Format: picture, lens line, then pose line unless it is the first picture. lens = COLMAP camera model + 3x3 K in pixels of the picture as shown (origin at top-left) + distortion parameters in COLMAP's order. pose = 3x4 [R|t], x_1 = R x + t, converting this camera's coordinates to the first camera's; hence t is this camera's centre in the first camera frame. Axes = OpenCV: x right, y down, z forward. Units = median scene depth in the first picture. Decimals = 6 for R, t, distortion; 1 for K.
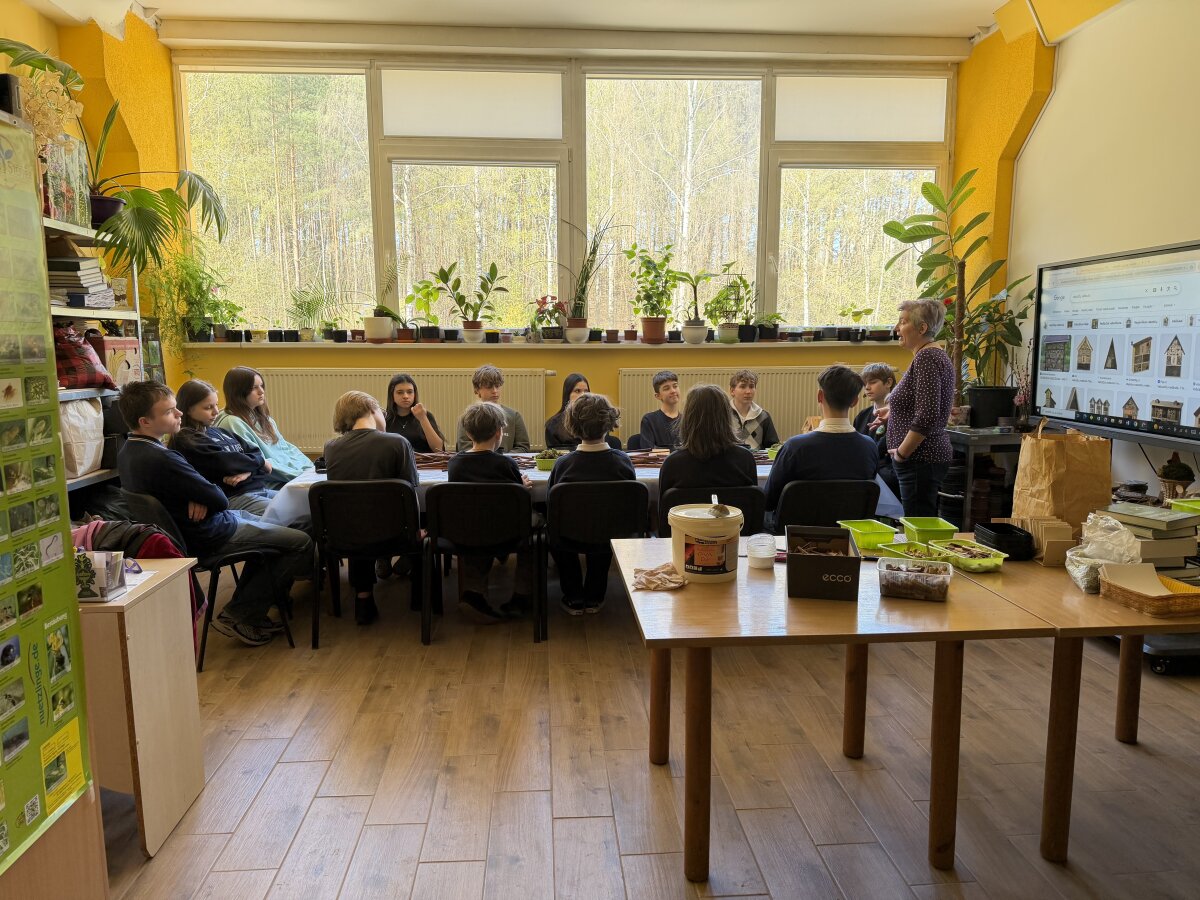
lens RADIAL K [[845.3, 0, 600.0], [0, 845.3, 450.0], [0, 0, 1]] dist [0.044976, -0.067743]
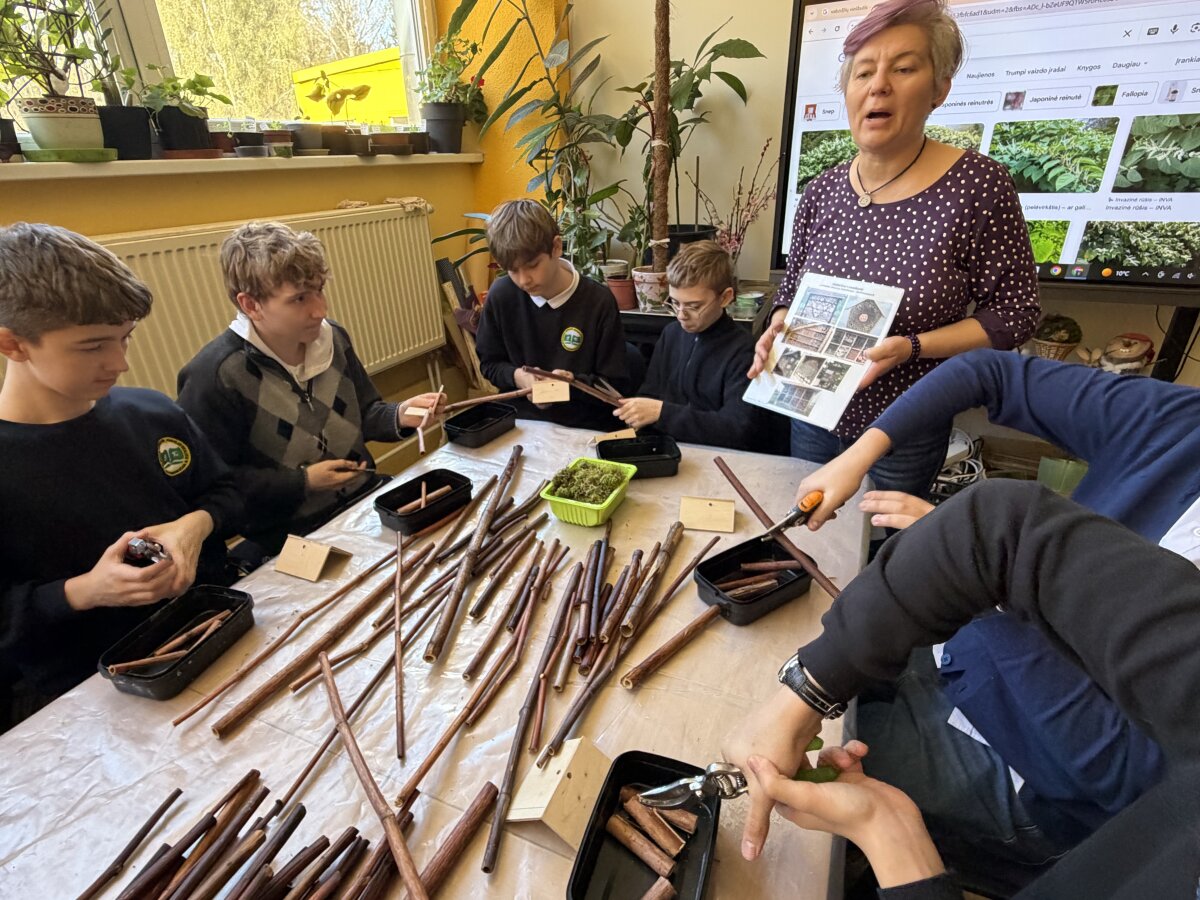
lens RADIAL K [[625.3, 0, 589.5], [0, 625.3, 447.3], [0, 0, 1]] dist [-0.002374, 0.009211]
pose [[0.504588, -0.373093, 0.778584, 0.020904], [0.136058, 0.924901, 0.355030, -0.120231], [-0.852572, -0.073211, 0.517456, 1.004880]]
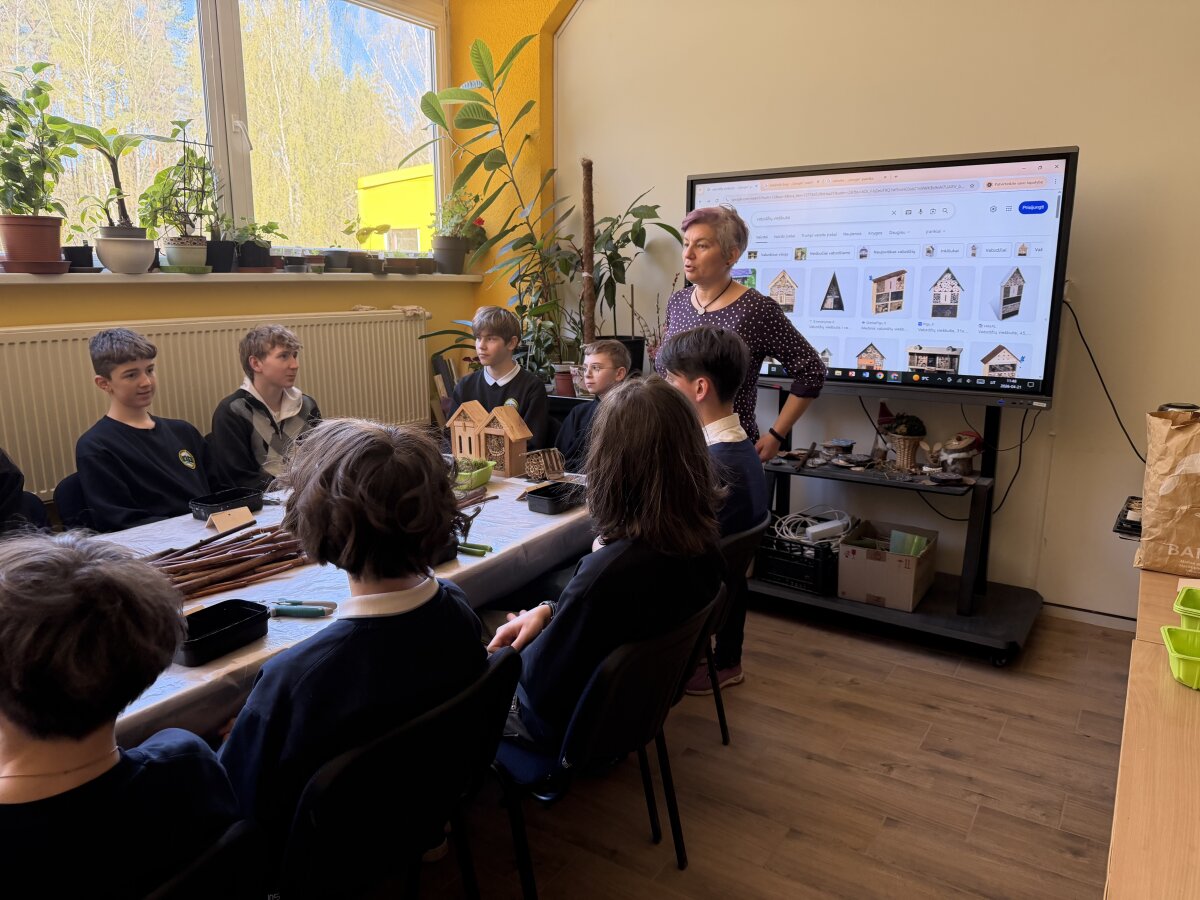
lens RADIAL K [[845.3, 0, 600.0], [0, 845.3, 450.0], [0, 0, 1]] dist [0.044976, -0.067743]
pose [[0.605486, -0.150561, 0.781485, -0.193295], [0.094817, 0.988595, 0.116999, -0.078831], [-0.790188, 0.003257, 0.612856, 0.678110]]
